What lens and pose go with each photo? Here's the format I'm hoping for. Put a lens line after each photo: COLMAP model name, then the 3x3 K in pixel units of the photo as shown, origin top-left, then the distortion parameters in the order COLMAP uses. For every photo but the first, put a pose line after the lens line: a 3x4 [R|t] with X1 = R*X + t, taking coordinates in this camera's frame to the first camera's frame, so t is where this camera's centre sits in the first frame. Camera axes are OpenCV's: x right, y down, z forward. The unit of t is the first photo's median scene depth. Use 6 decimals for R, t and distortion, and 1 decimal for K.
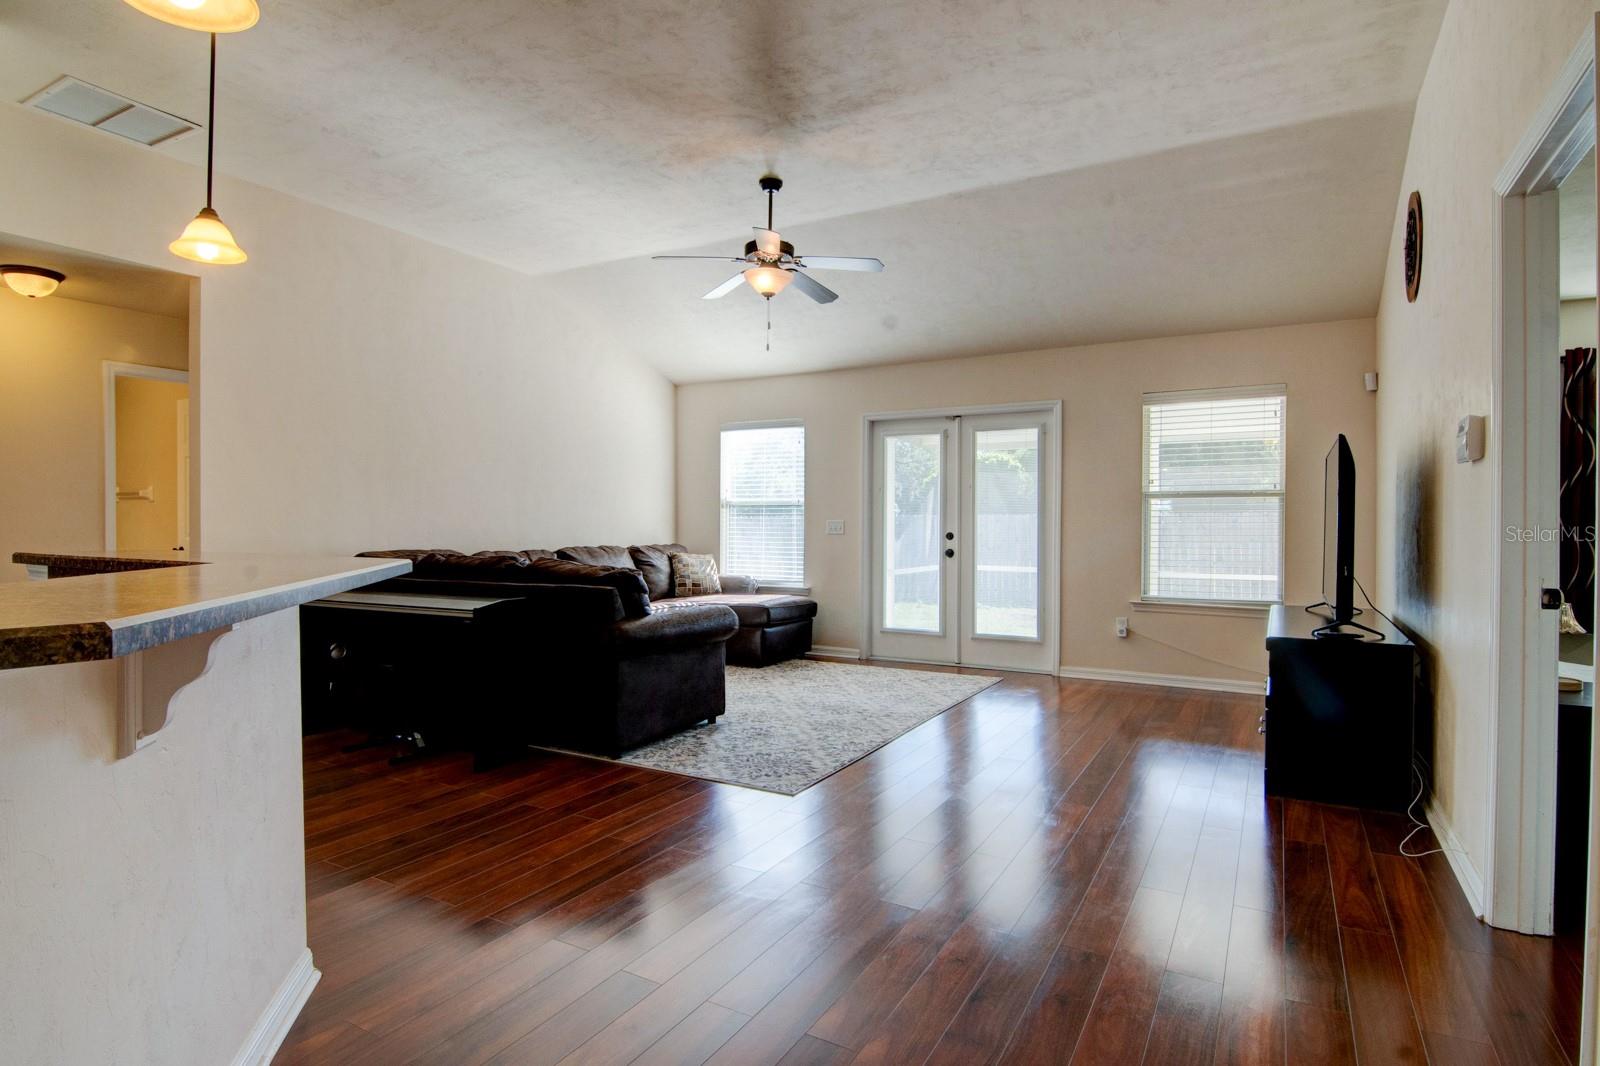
lens RADIAL K [[832.3, 0, 800.0], [0, 832.3, 533.0], [0, 0, 1]] dist [-0.001388, -0.014517]
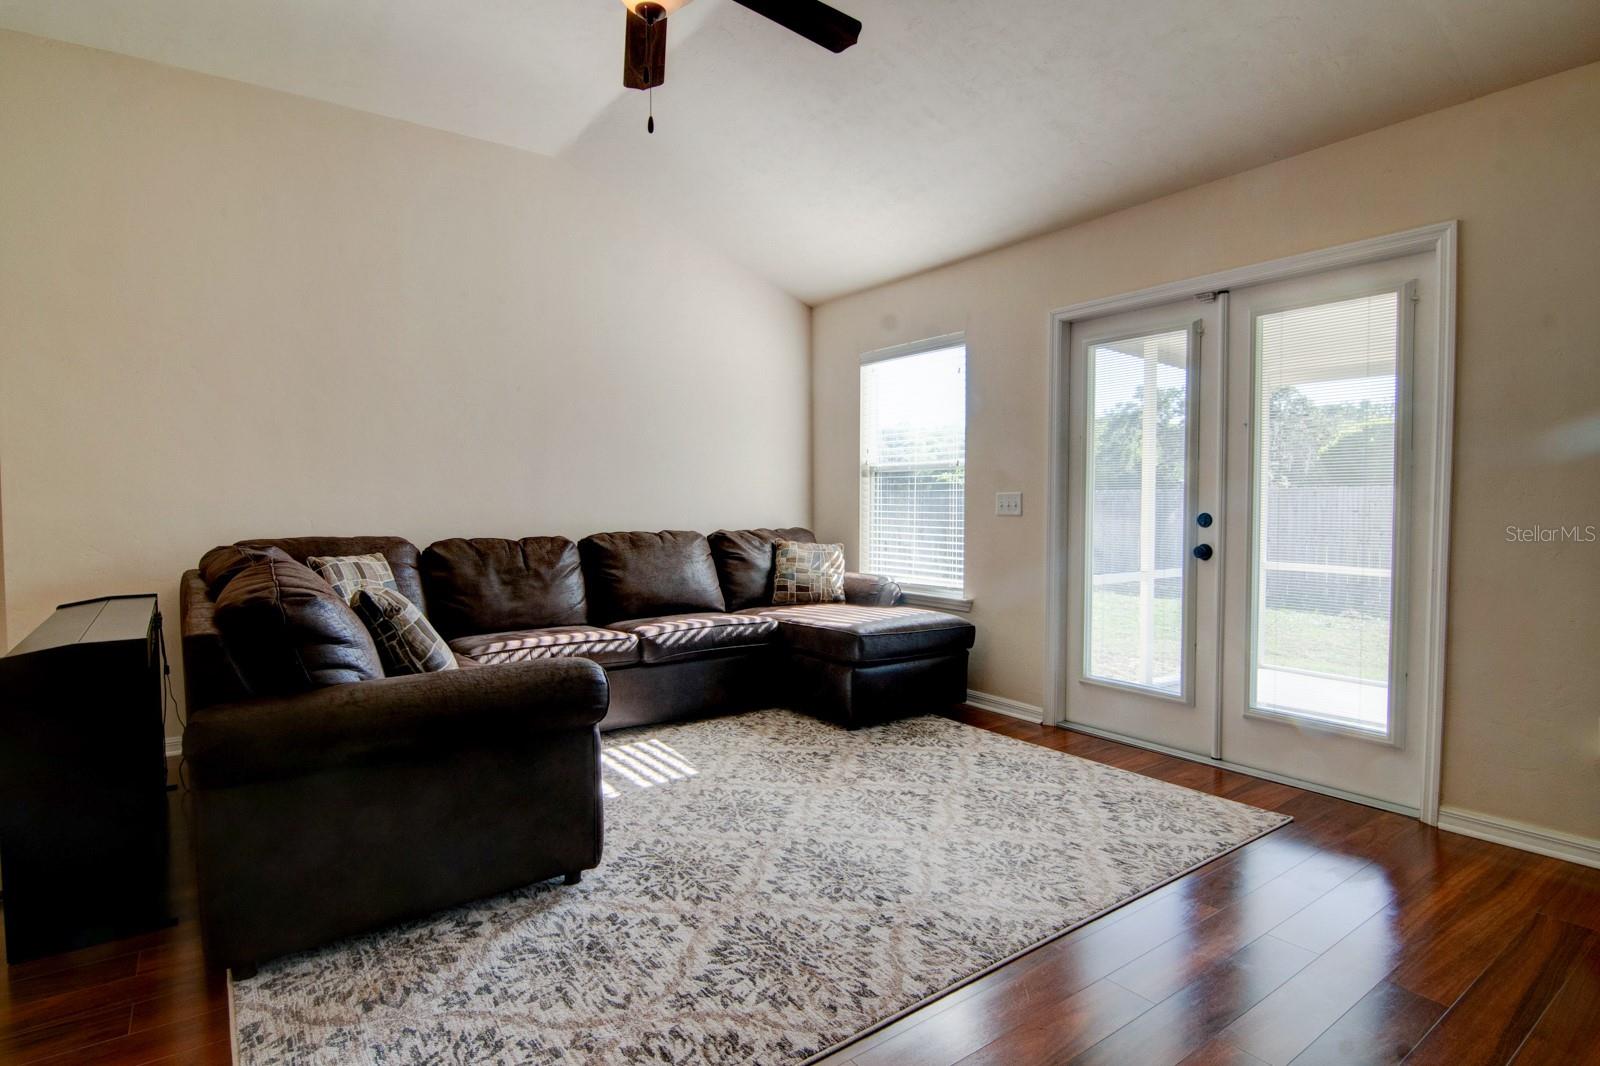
lens RADIAL K [[818.1, 0, 793.9], [0, 818.1, 527.4], [0, 0, 1]] dist [-0.000872, -0.014235]
pose [[0.908715, 0.009285, -0.417313, 0.173920], [-0.000209, 0.999763, 0.021788, -0.003191], [0.417416, -0.019712, 0.908501, 0.451384]]
